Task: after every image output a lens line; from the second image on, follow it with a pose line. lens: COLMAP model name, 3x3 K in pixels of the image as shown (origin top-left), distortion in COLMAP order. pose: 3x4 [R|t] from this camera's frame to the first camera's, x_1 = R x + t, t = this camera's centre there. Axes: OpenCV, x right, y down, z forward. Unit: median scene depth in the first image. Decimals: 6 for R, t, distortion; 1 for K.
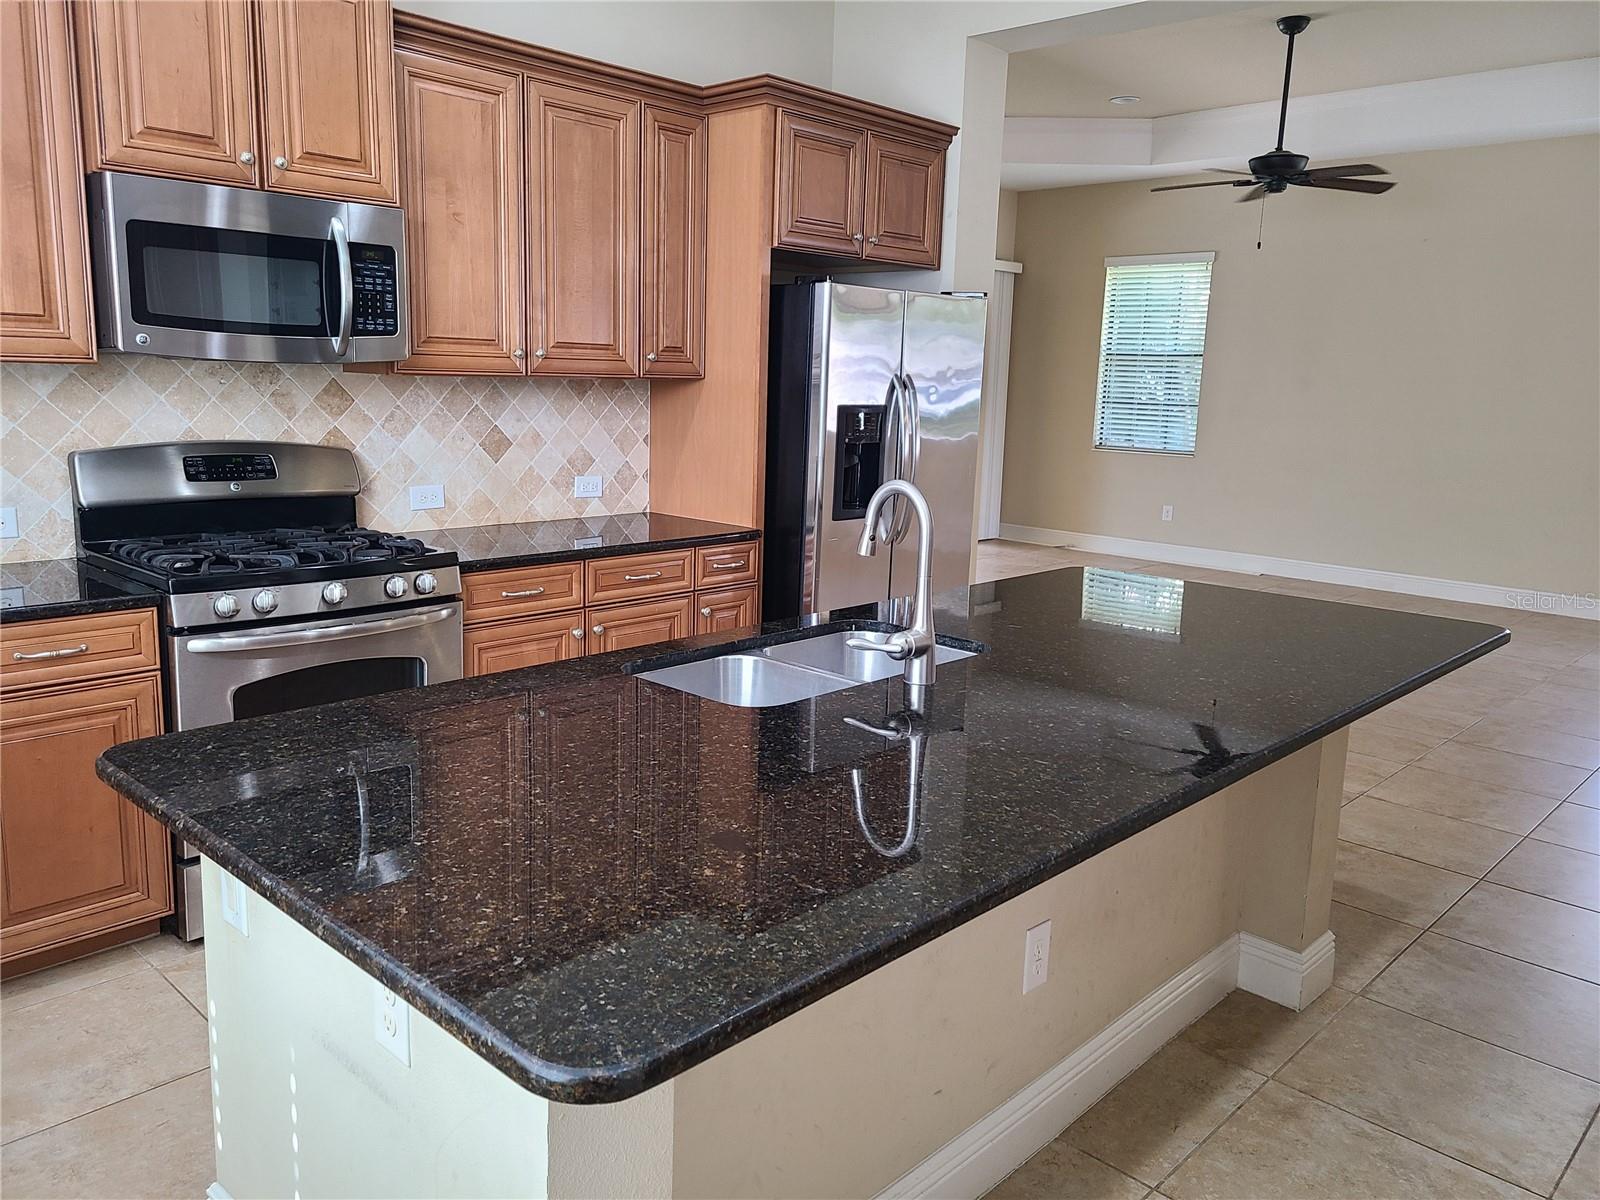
lens RADIAL K [[1181.7, 0, 800.5], [0, 1181.7, 589.6], [0, 0, 1]] dist [0.051592, -0.011375]
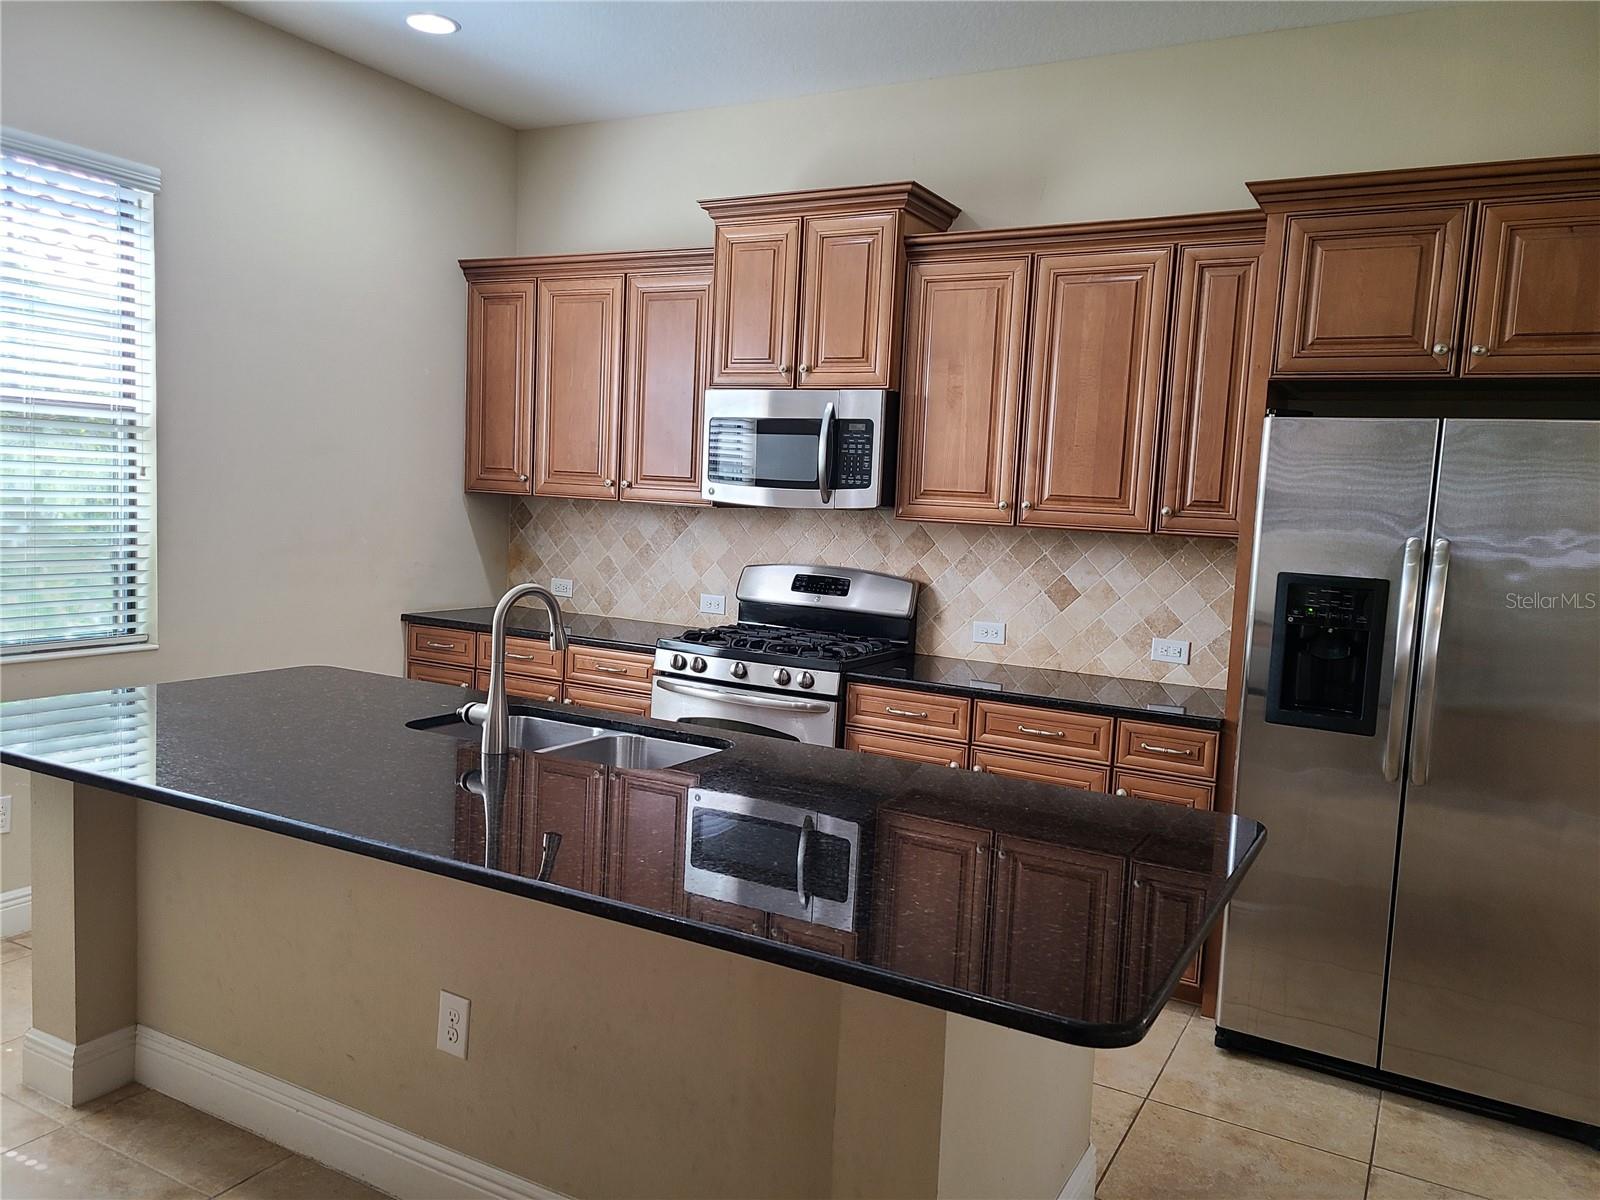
lens RADIAL K [[1181.7, 0, 803.6], [0, 1181.7, 603.5], [0, 0, 1]] dist [0.051592, -0.011375]
pose [[0.264694, 0.074388, -0.961459, 0.761786], [-0.218516, 0.975713, 0.015332, -0.089183], [0.939249, 0.206035, 0.274520, 0.557074]]
